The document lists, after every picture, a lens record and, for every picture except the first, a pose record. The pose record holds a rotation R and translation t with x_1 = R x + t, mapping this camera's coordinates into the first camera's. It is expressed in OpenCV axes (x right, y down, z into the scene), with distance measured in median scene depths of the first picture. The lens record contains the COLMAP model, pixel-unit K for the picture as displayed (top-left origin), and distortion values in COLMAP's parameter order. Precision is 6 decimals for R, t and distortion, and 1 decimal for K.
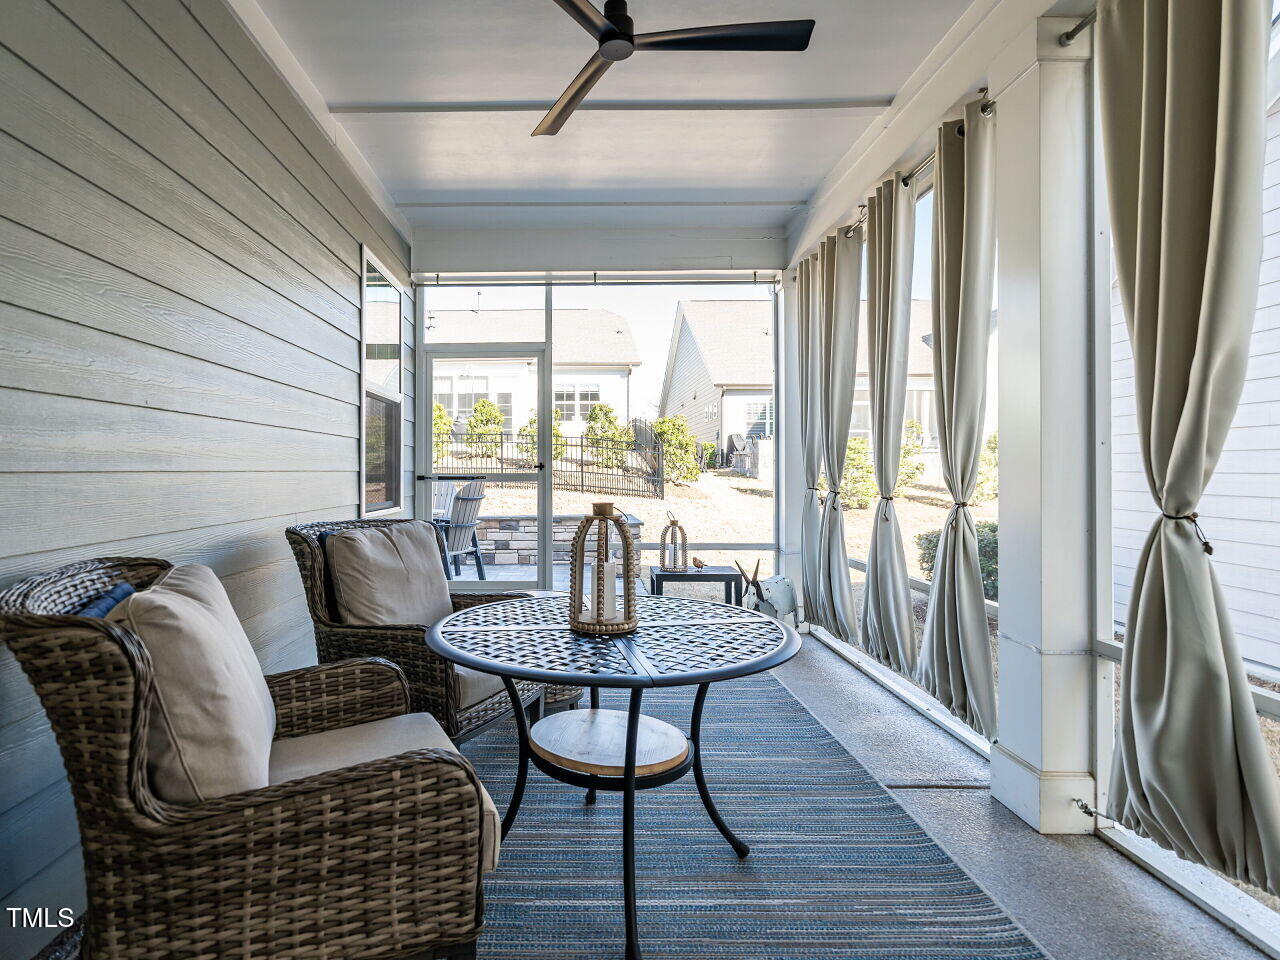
lens RADIAL K [[695.2, 0, 638.3], [0, 695.2, 463.7], [0, 0, 1]] dist [-0.000936, 0.000925]
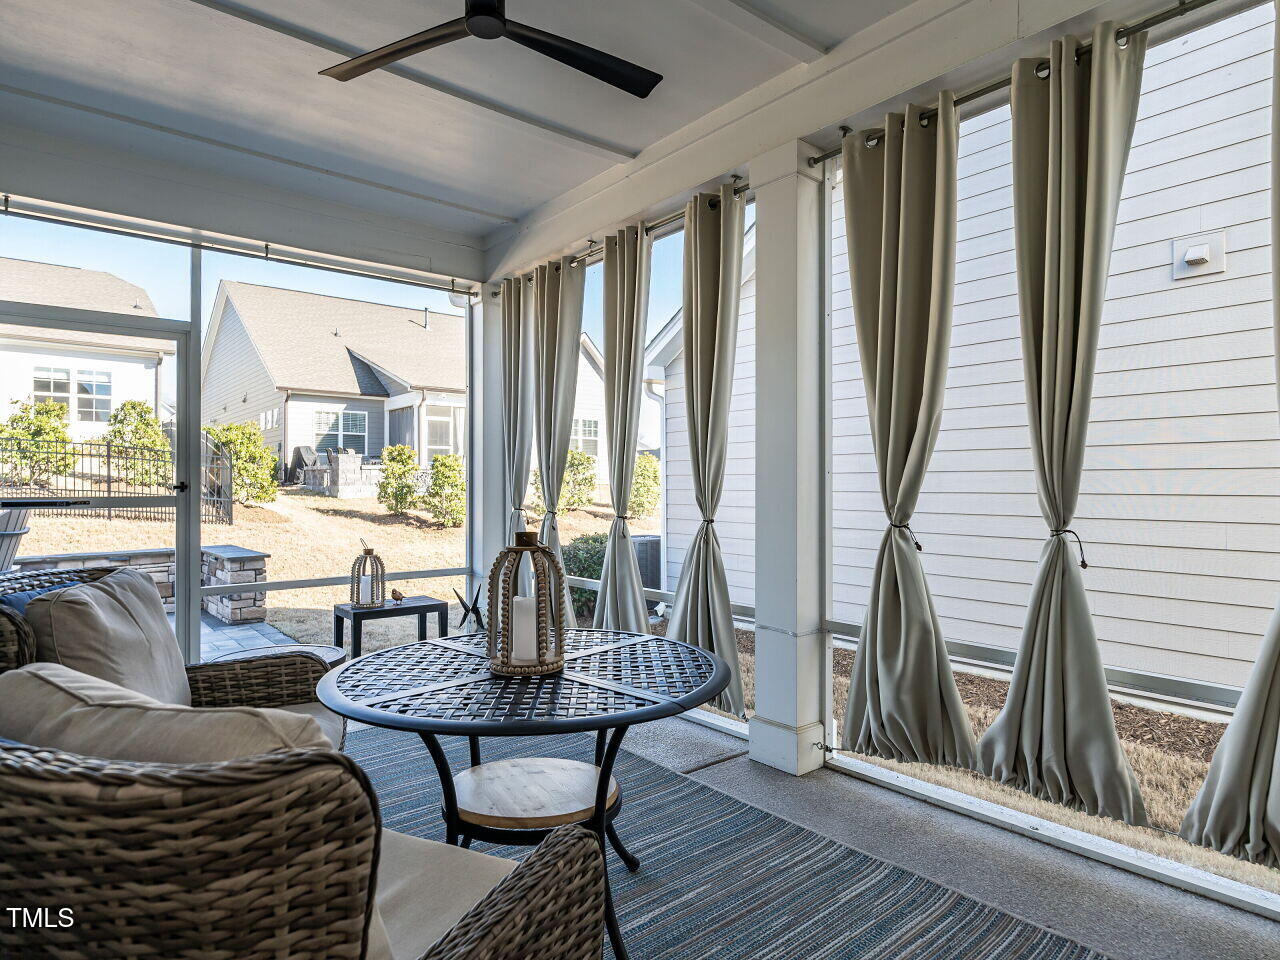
lens RADIAL K [[726.7, 0, 640.0], [0, 726.7, 480.0], [0, 0, 1]] dist [-0.001019, -0.000442]
pose [[0.767595, 0.005391, 0.640912, -0.276692], [-0.006321, 0.999980, -0.000841, -0.006151], [-0.640904, -0.003406, 0.767614, 0.087478]]
